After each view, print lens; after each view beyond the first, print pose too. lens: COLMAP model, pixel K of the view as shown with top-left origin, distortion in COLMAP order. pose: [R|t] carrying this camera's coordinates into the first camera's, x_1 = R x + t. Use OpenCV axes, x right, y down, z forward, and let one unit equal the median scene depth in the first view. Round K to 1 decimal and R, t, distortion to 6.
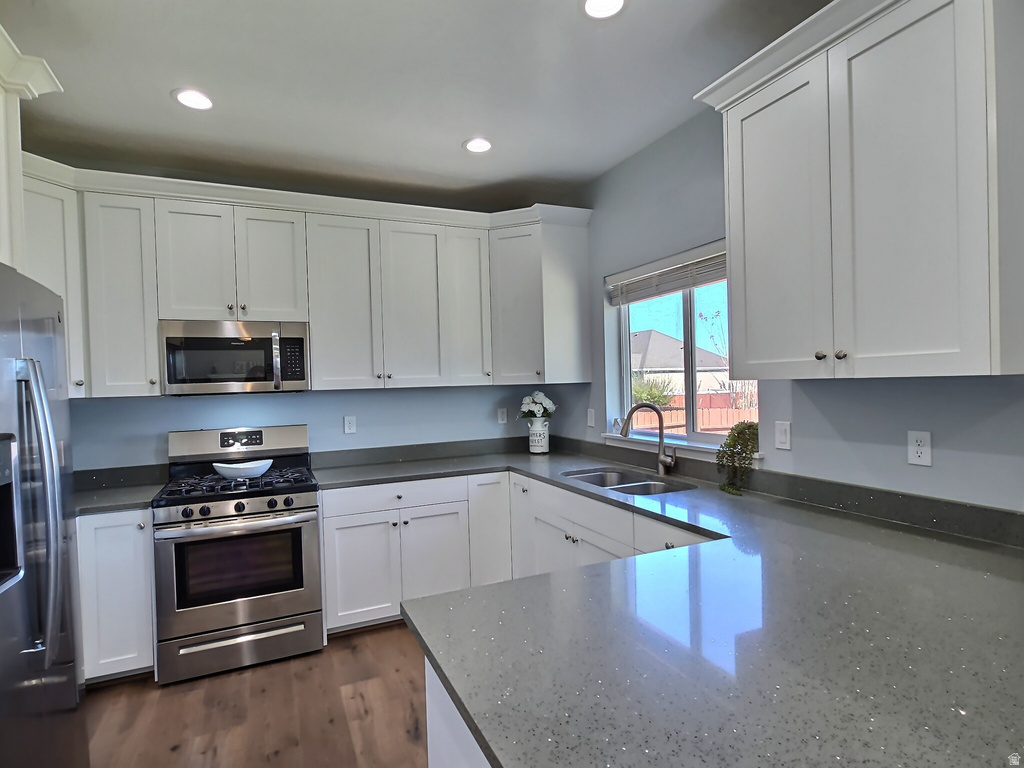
lens RADIAL K [[538.3, 0, 501.1], [0, 538.3, 389.5], [0, 0, 1]] dist [0.003073, 0.000316]
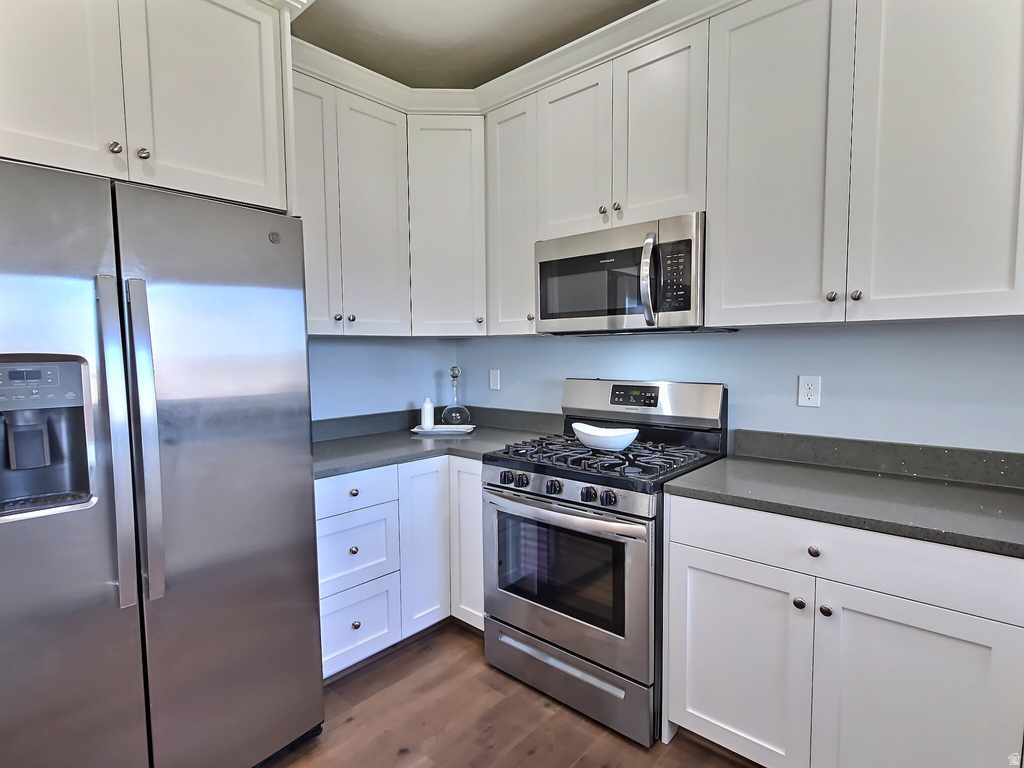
lens RADIAL K [[538.3, 0, 507.9], [0, 538.3, 389.8], [0, 0, 1]] dist [0.003073, 0.000316]
pose [[0.400926, 0.091447, -0.911535, 0.121319], [-0.014373, 0.995511, 0.093550, 0.019483], [0.915997, -0.024405, 0.400441, 0.587097]]
